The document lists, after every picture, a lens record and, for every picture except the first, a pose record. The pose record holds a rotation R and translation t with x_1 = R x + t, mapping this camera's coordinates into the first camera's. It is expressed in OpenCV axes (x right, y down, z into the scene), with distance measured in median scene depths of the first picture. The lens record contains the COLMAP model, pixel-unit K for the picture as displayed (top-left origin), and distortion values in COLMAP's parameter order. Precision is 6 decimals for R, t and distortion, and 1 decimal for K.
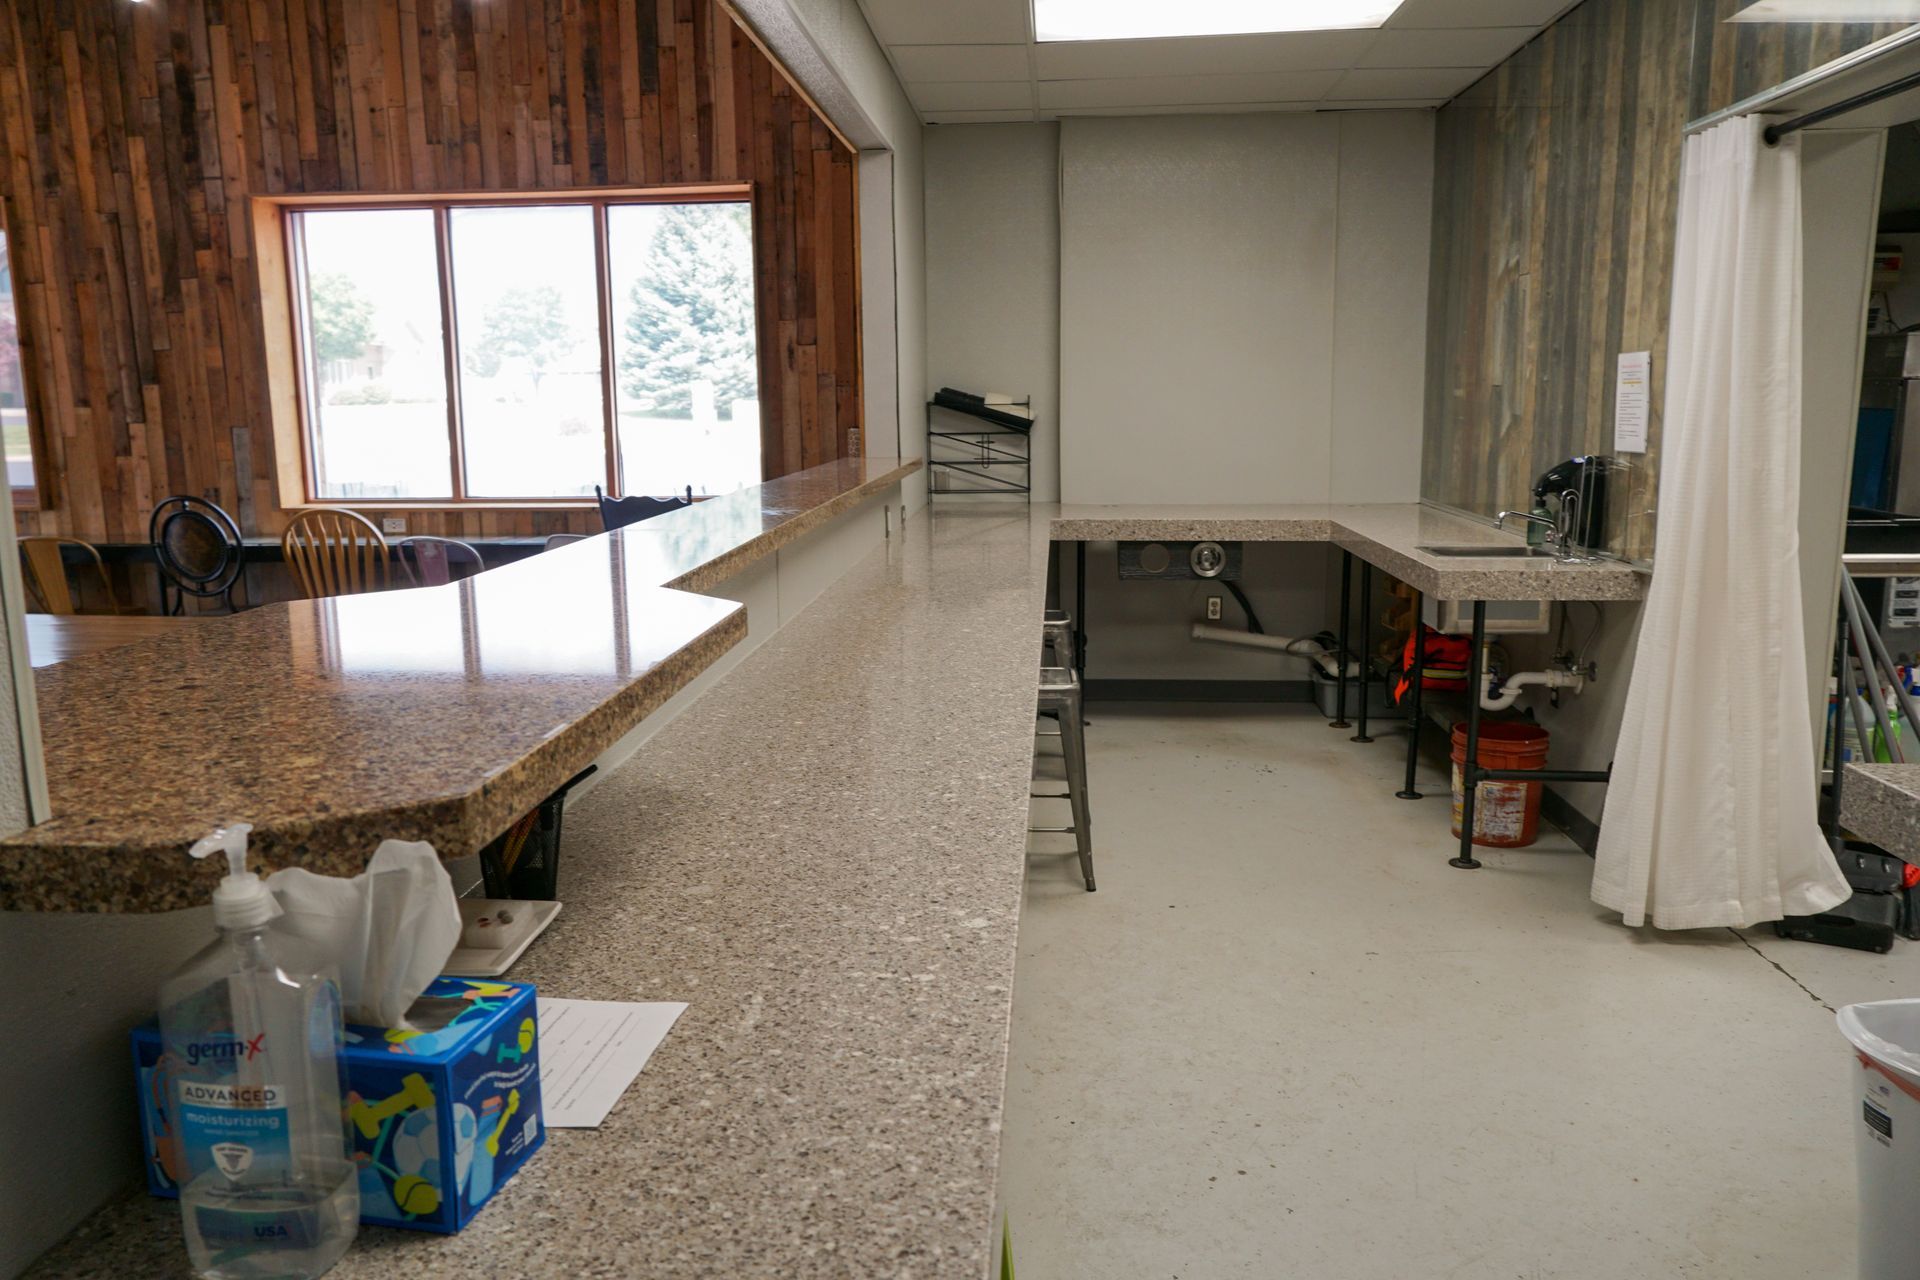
lens RADIAL K [[1436.0, 0, 964.3], [0, 1436.0, 632.6], [0, 0, 1]] dist [-0.047748, 0.064147]
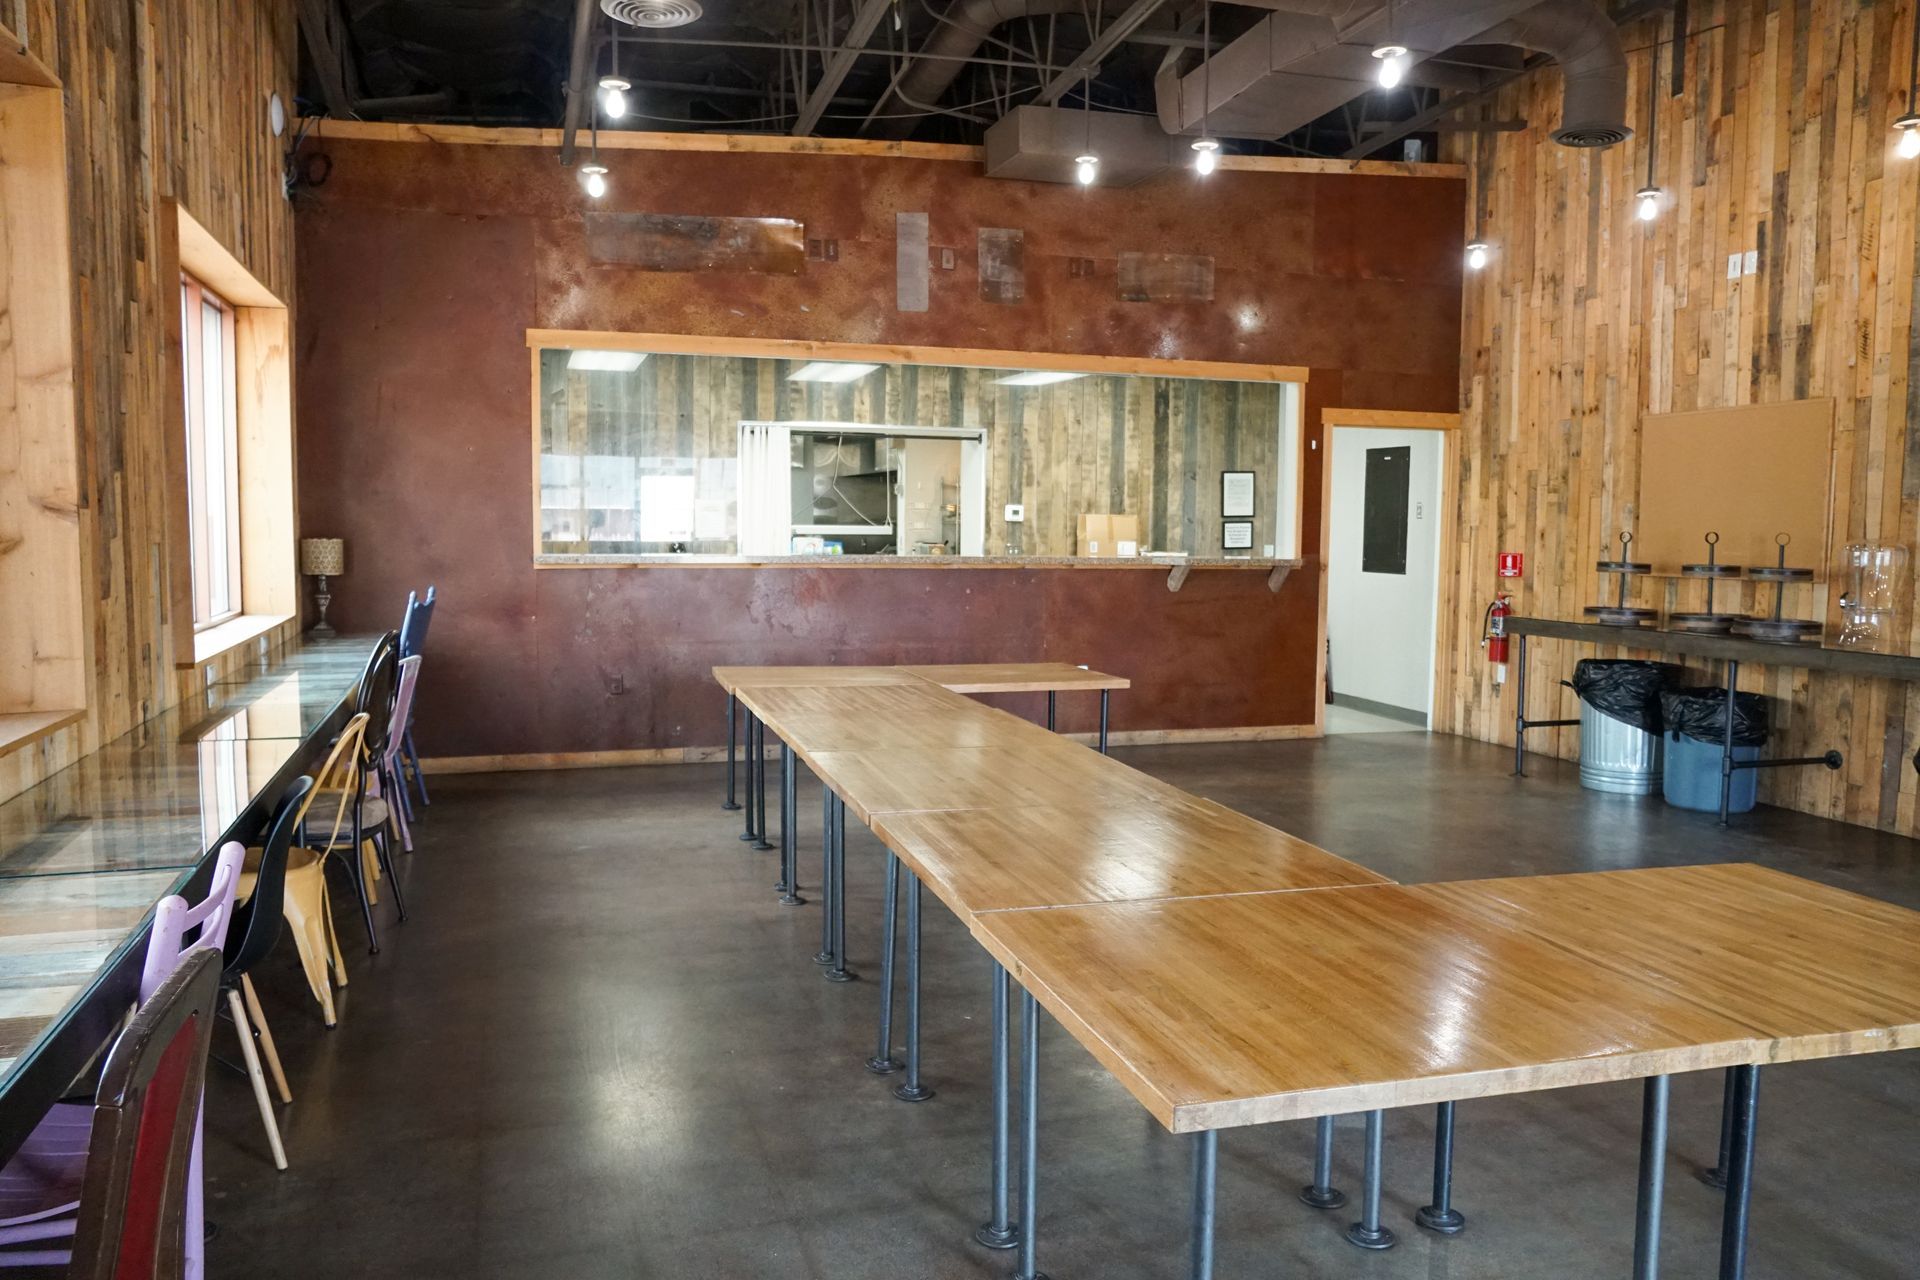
lens RADIAL K [[1436.0, 0, 961.8], [0, 1436.0, 637.2], [0, 0, 1]] dist [-0.047748, 0.064147]
pose [[-0.375184, -0.069802, 0.924319, -1.273015], [0.146413, 0.980181, 0.133450, -0.140028], [-0.915314, 0.185400, -0.357528, 0.937156]]
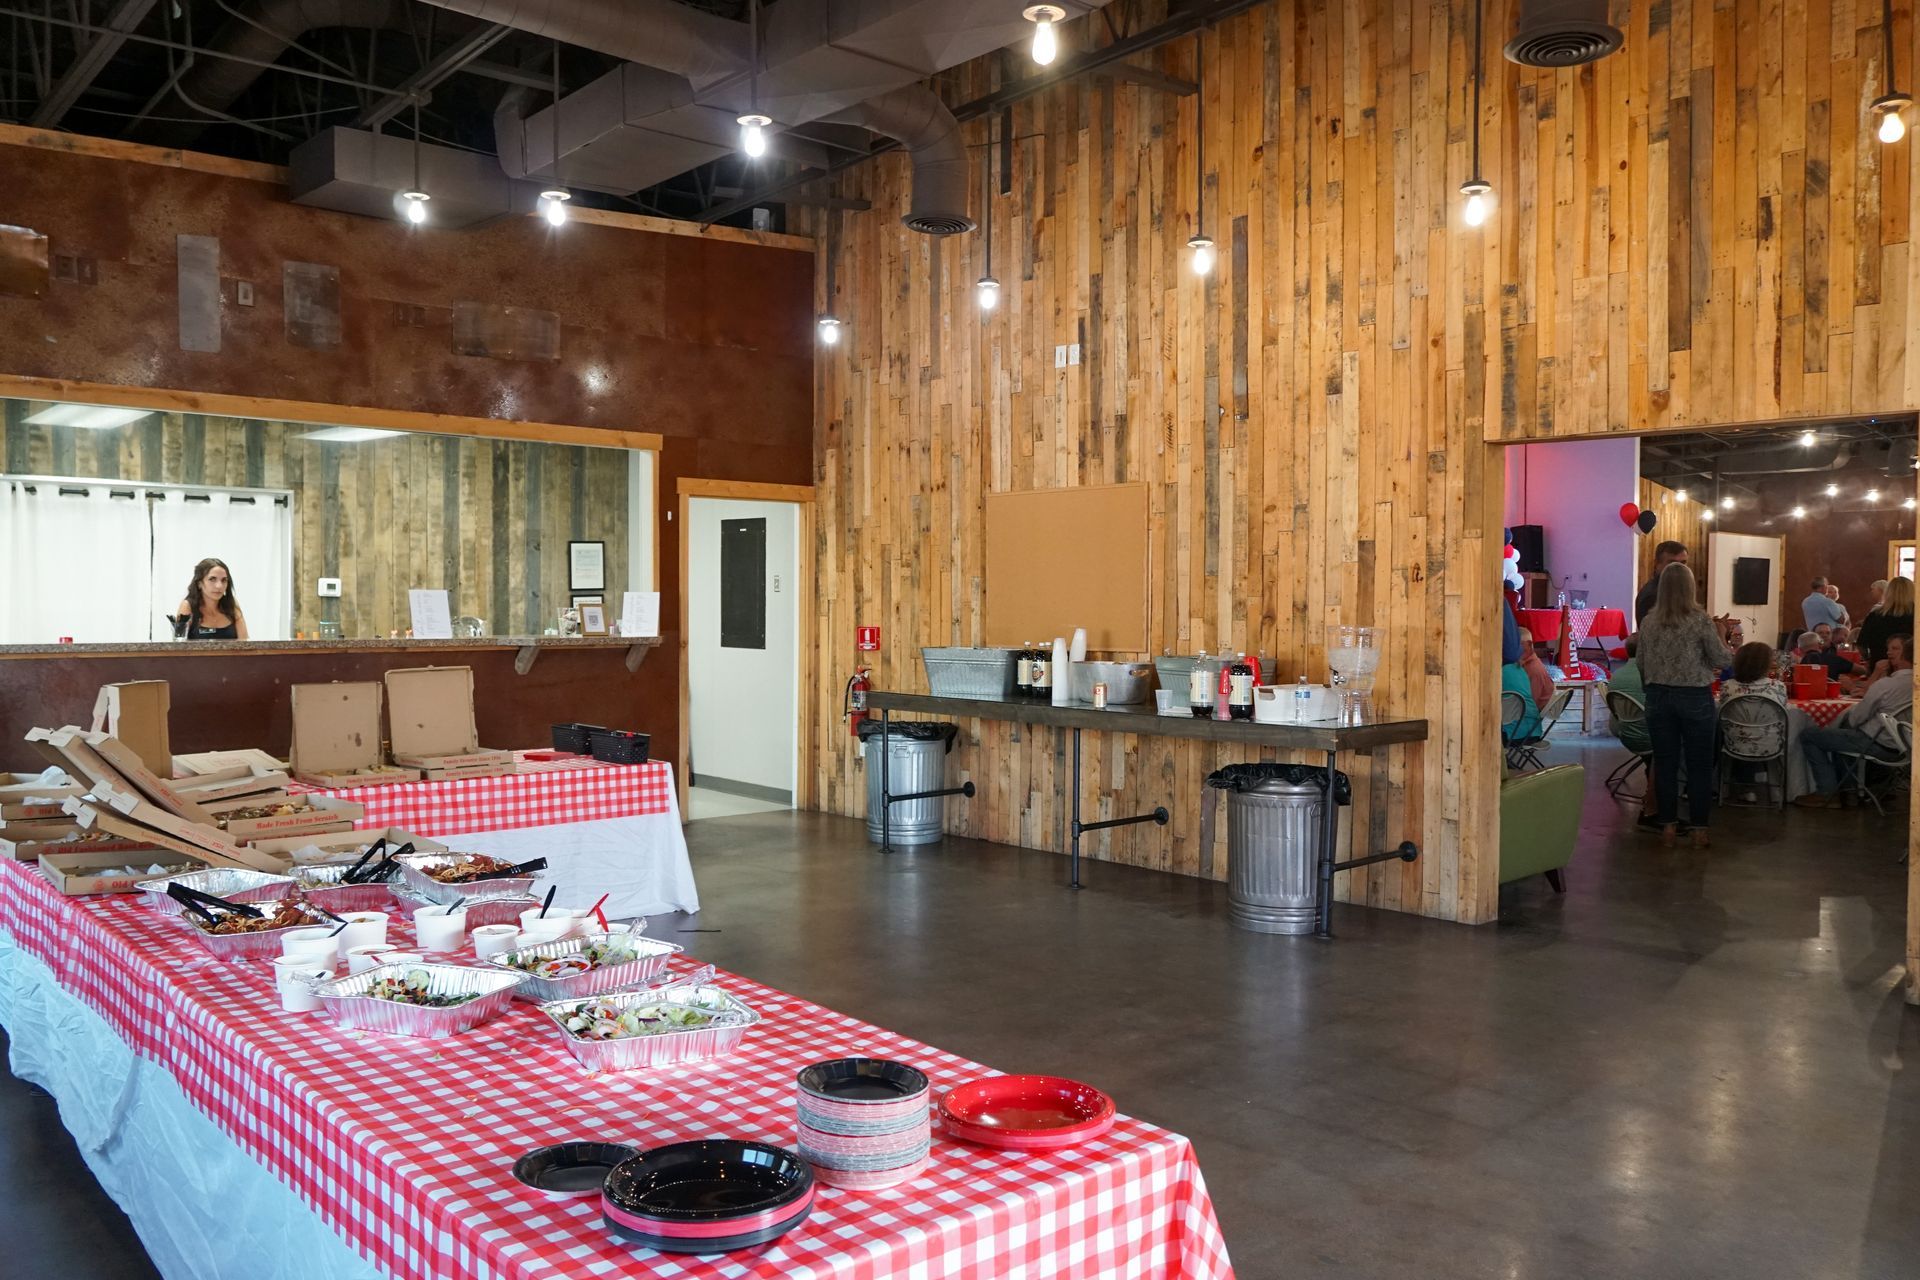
lens RADIAL K [[1508.0, 0, 958.6], [0, 1508.0, 636.7], [0, 0, 1]] dist [-0.044686, 0.067868]
pose [[-0.735153, -0.015926, 0.677714, -1.242733], [0.111773, 0.983193, 0.144352, -0.148629], [-0.668623, 0.181871, -0.721018, 0.936326]]
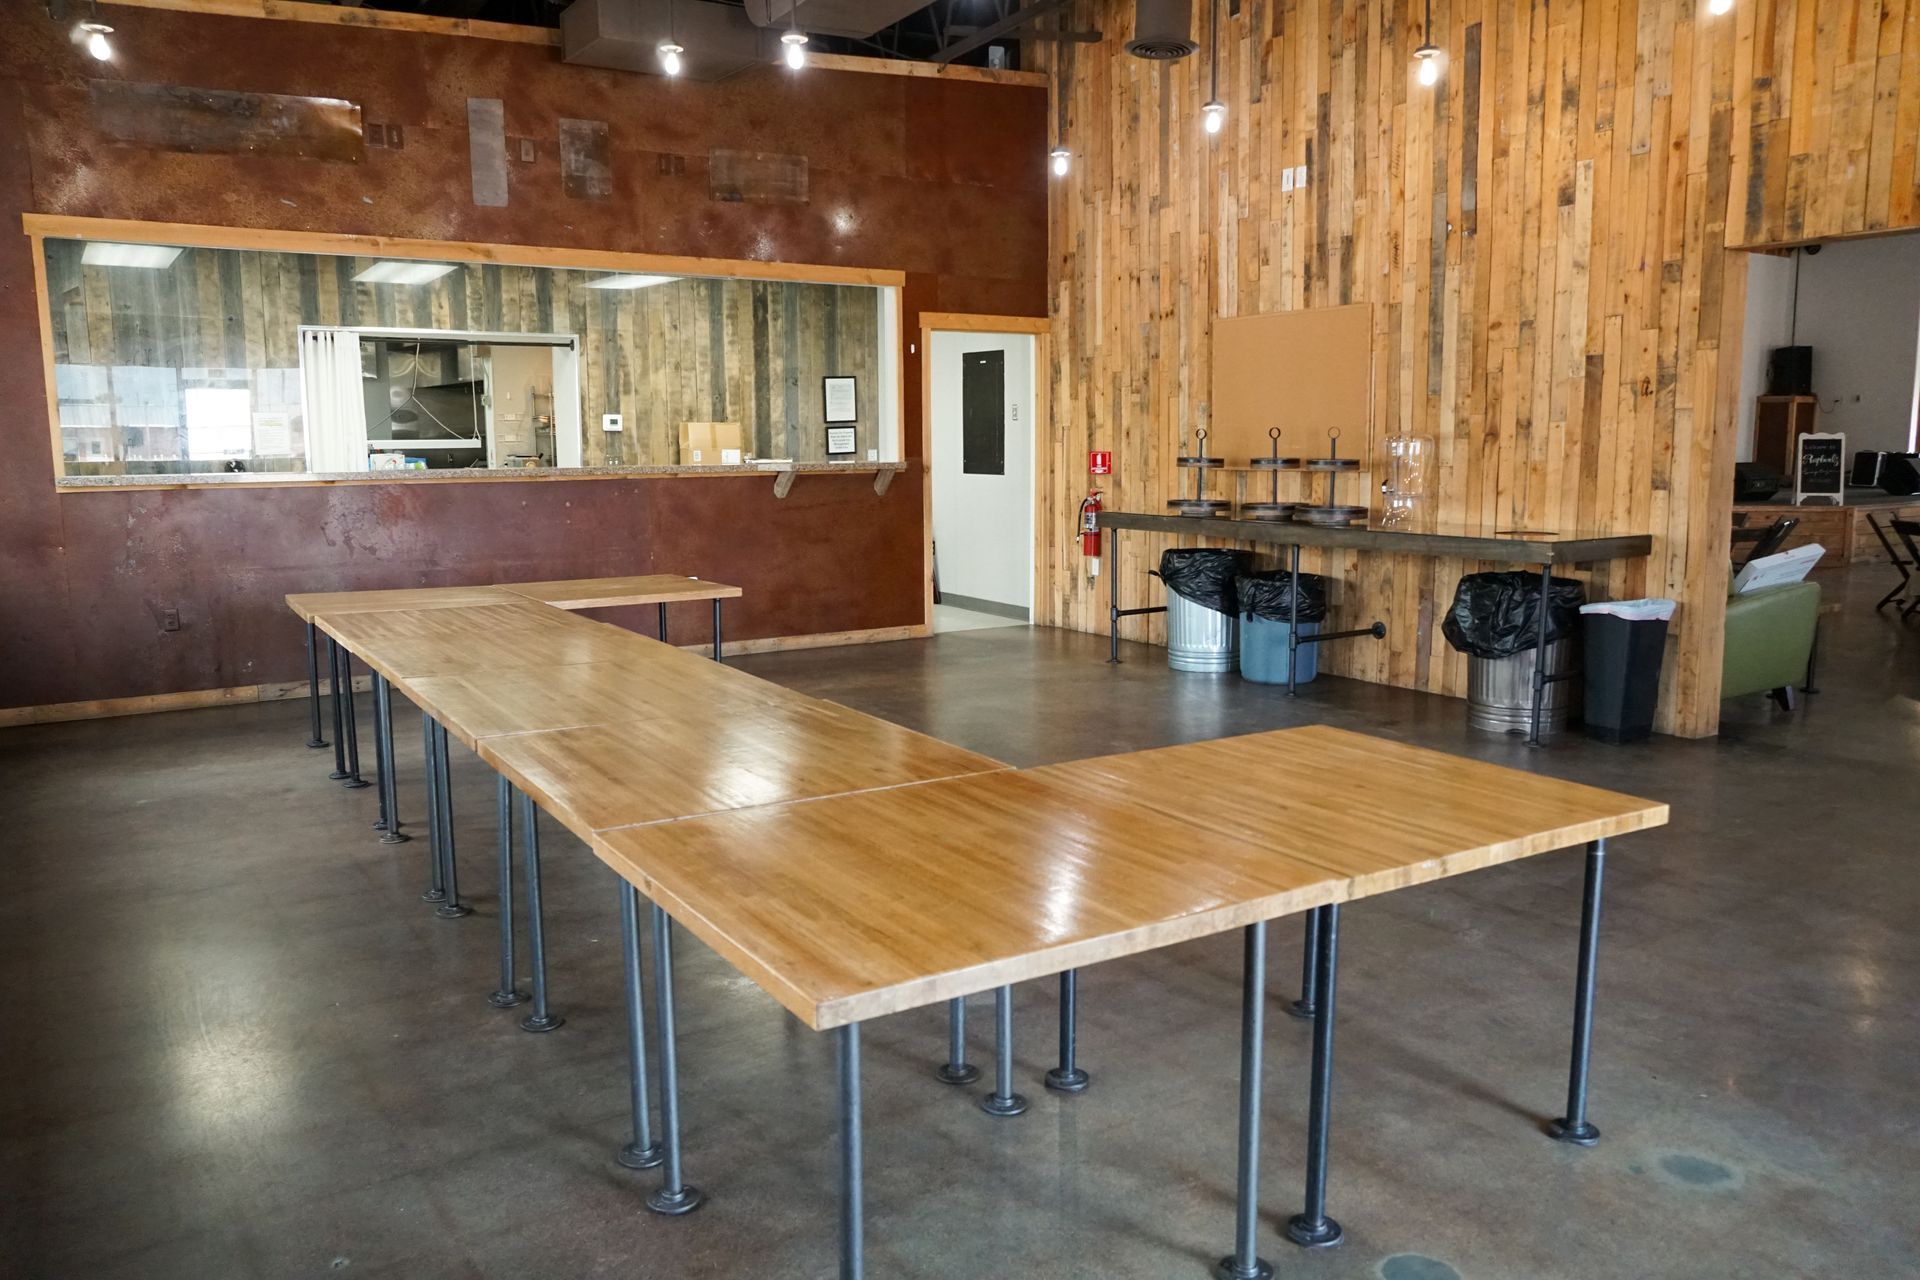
lens RADIAL K [[1436.0, 0, 959.9], [0, 1436.0, 635.5], [0, 0, 1]] dist [-0.047748, 0.064147]
pose [[-0.611152, -0.098477, 0.785363, -1.265747], [0.142968, 0.962175, 0.231902, -0.136366], [-0.778494, 0.254009, -0.573956, 0.936457]]
